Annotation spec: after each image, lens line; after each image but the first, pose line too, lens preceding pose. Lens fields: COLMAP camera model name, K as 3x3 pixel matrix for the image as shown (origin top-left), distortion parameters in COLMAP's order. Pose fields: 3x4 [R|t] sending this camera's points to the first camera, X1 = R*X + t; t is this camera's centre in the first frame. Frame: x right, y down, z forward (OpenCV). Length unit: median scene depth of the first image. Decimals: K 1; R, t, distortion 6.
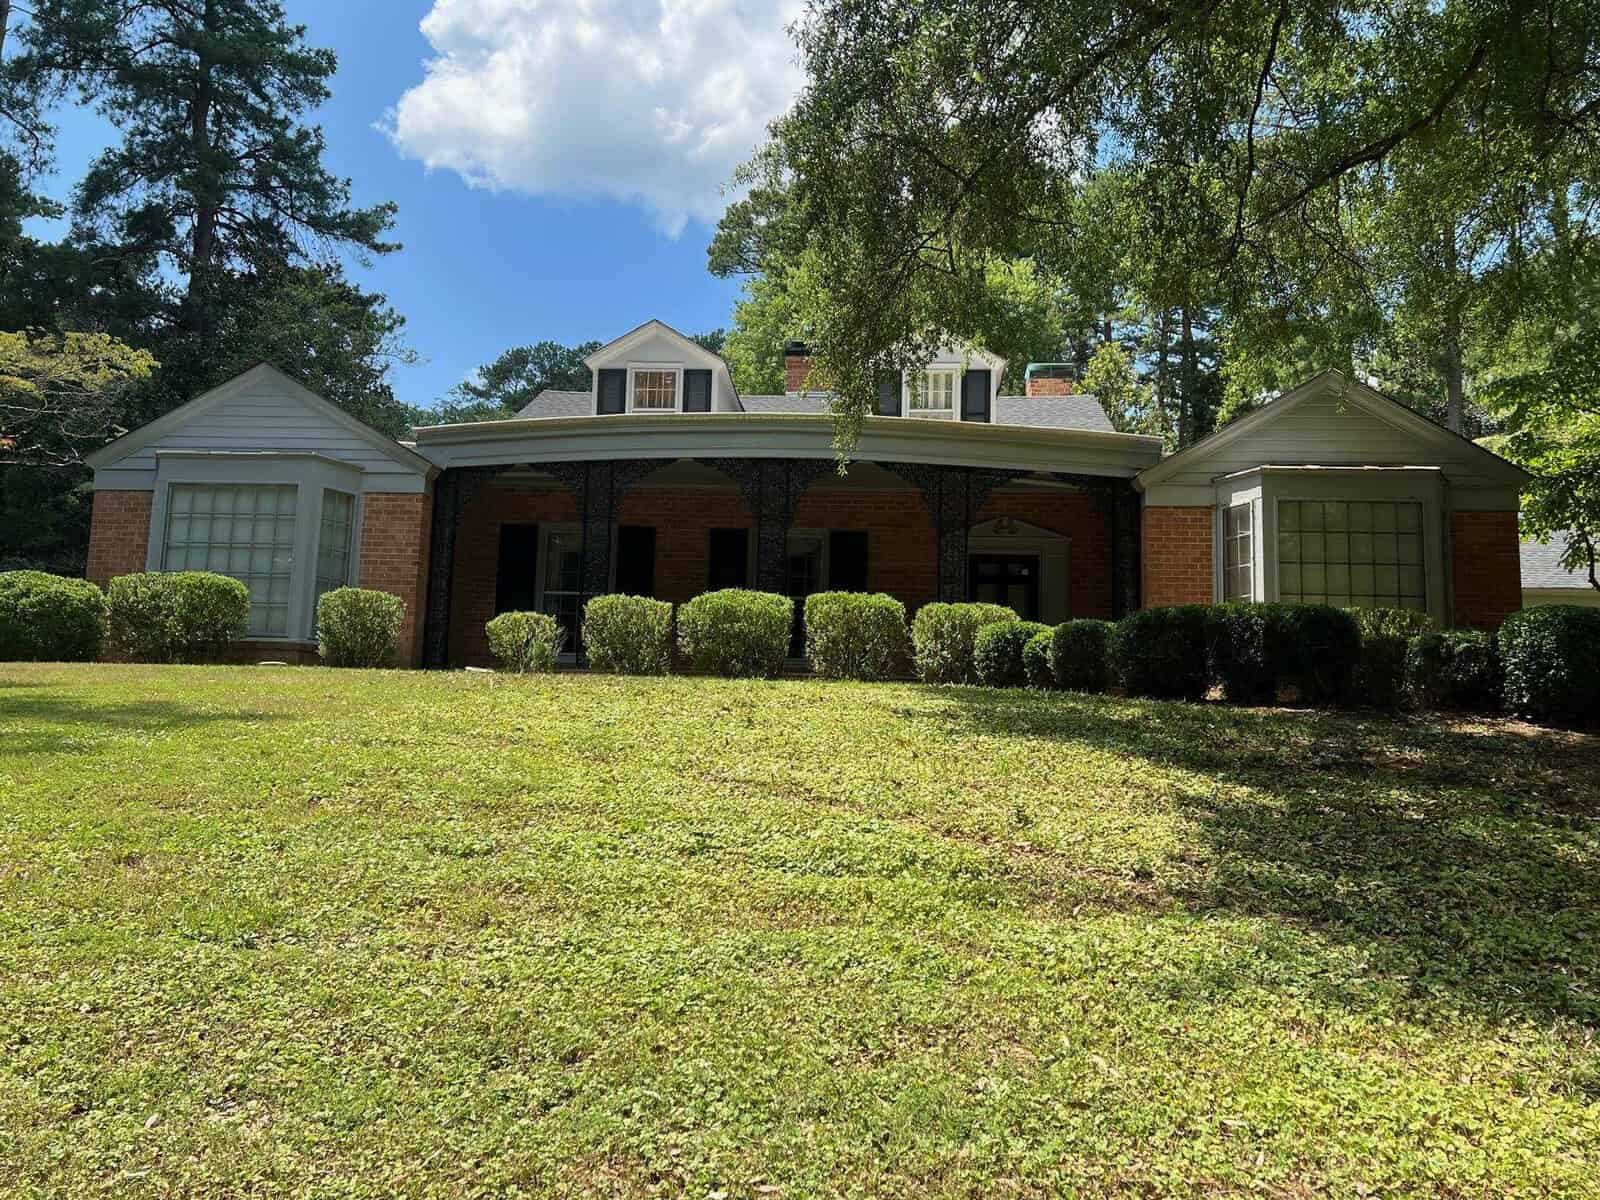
lens RADIAL K [[1241.9, 0, 798.0], [0, 1241.9, 605.5], [0, 0, 1]] dist [0.061738, -0.006695]
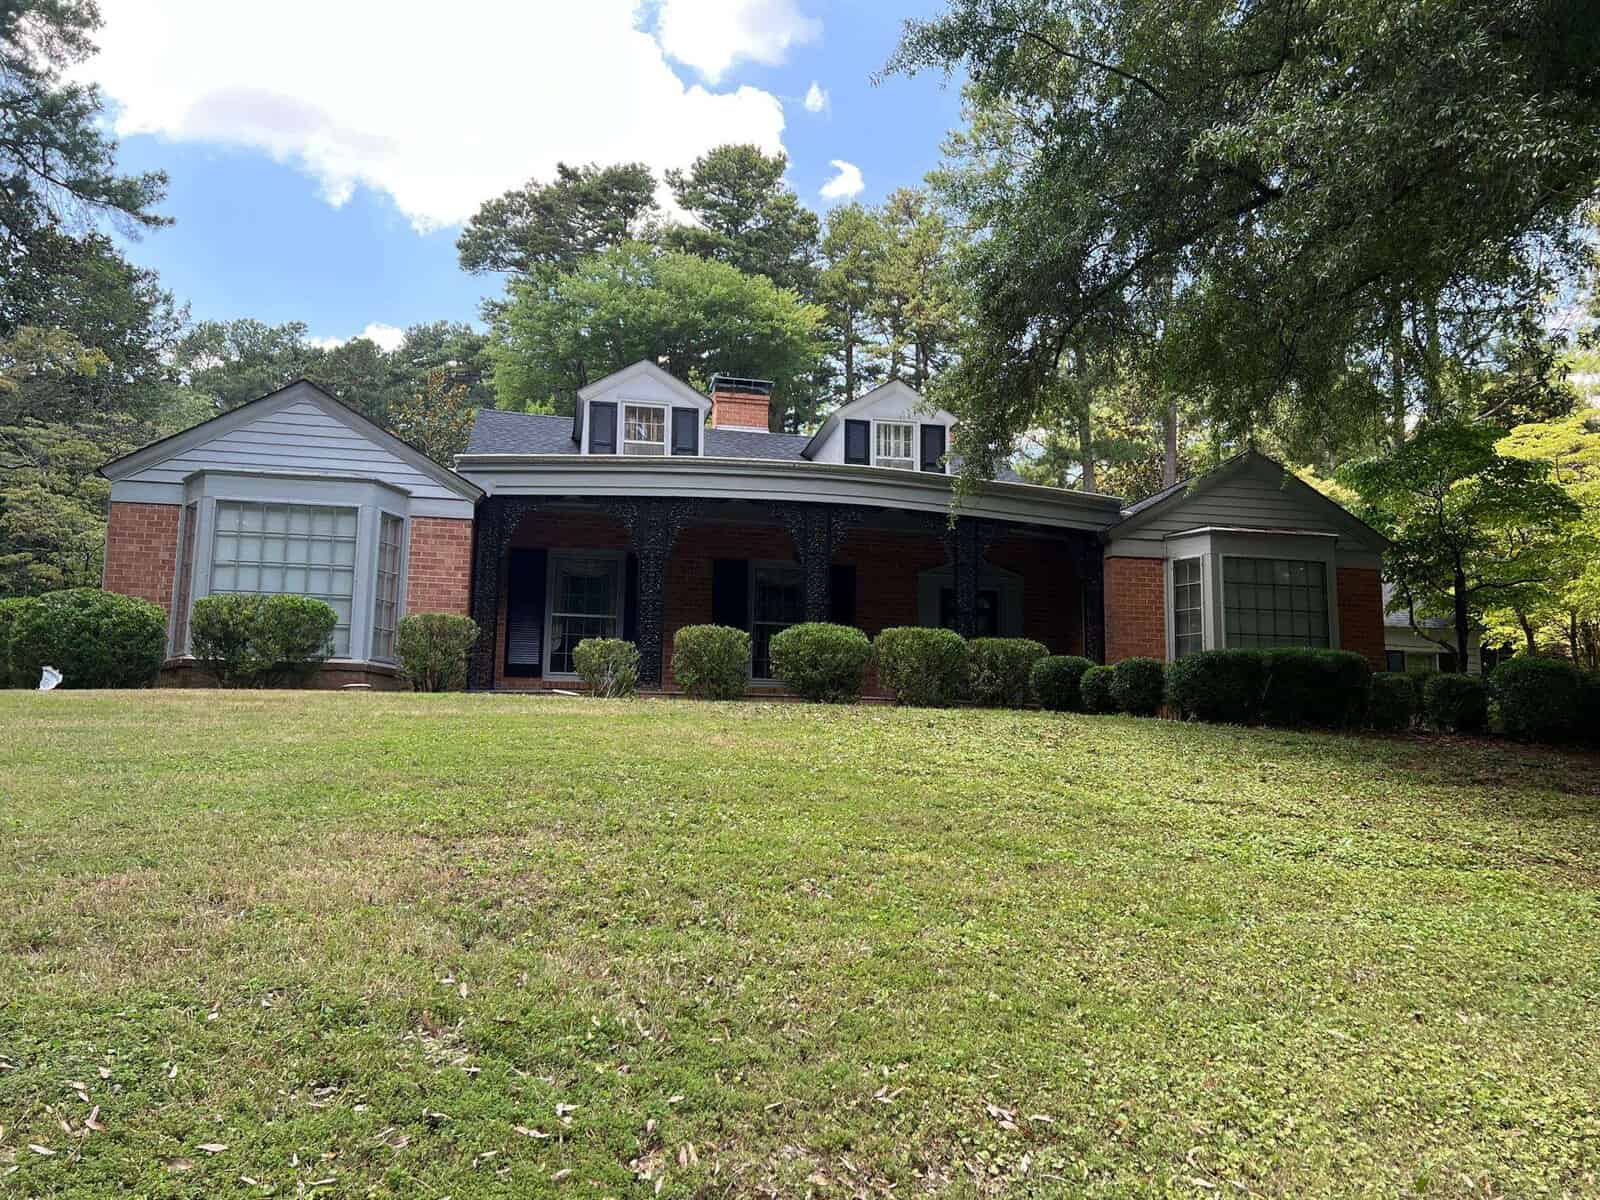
lens RADIAL K [[1241.9, 0, 805.2], [0, 1241.9, 591.7], [0, 0, 1]] dist [0.061738, -0.006695]
pose [[0.966781, 0.024530, 0.254428, -0.250453], [-0.021115, 0.999647, -0.016145, -0.016141], [-0.254734, 0.010237, 0.966957, -0.061159]]
